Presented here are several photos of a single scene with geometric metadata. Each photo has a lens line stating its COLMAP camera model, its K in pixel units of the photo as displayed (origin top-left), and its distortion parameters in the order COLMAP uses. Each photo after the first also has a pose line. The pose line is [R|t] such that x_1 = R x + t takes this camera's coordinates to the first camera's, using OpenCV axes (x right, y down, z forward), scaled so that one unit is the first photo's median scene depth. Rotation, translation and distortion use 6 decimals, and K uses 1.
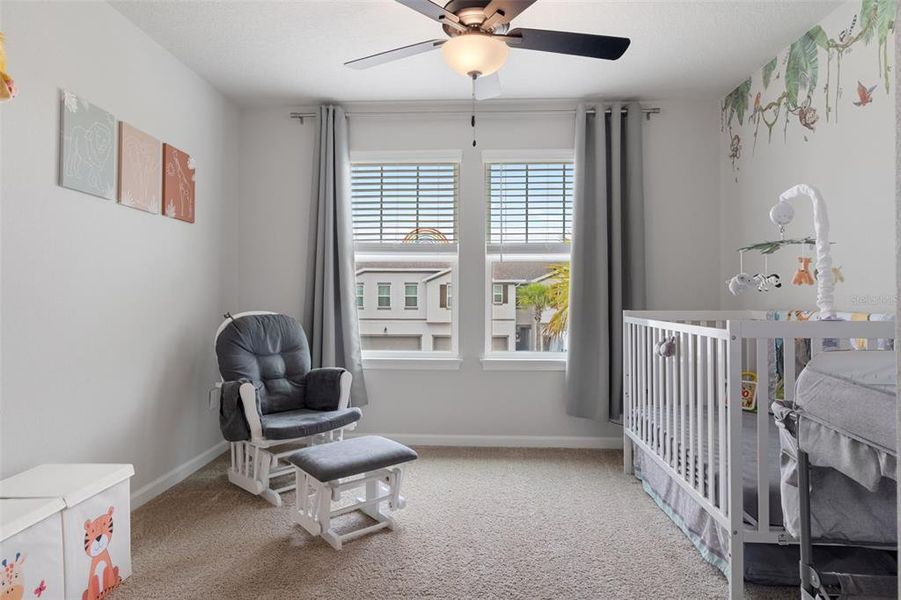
lens RADIAL K [[490.4, 0, 449.1], [0, 490.4, 291.7], [0, 0, 1]] dist [-0.003704, -0.000067]
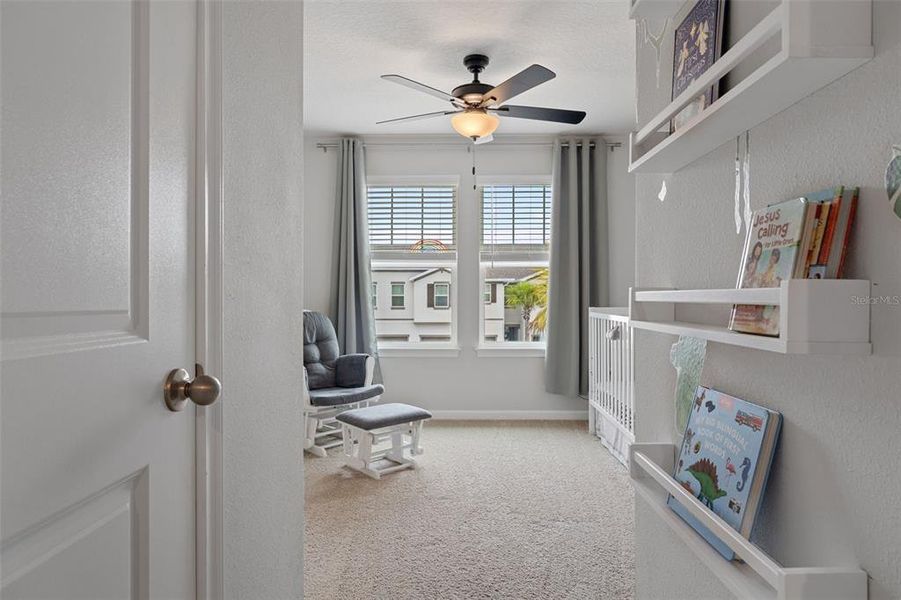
lens RADIAL K [[490.4, 0, 454.1], [0, 490.4, 301.3], [0, 0, 1]] dist [-0.003704, -0.000067]
pose [[0.999445, -0.003957, 0.033079, -0.032915], [0.003270, 0.999778, 0.020811, -0.004531], [-0.033154, -0.020691, 0.999236, -0.242542]]
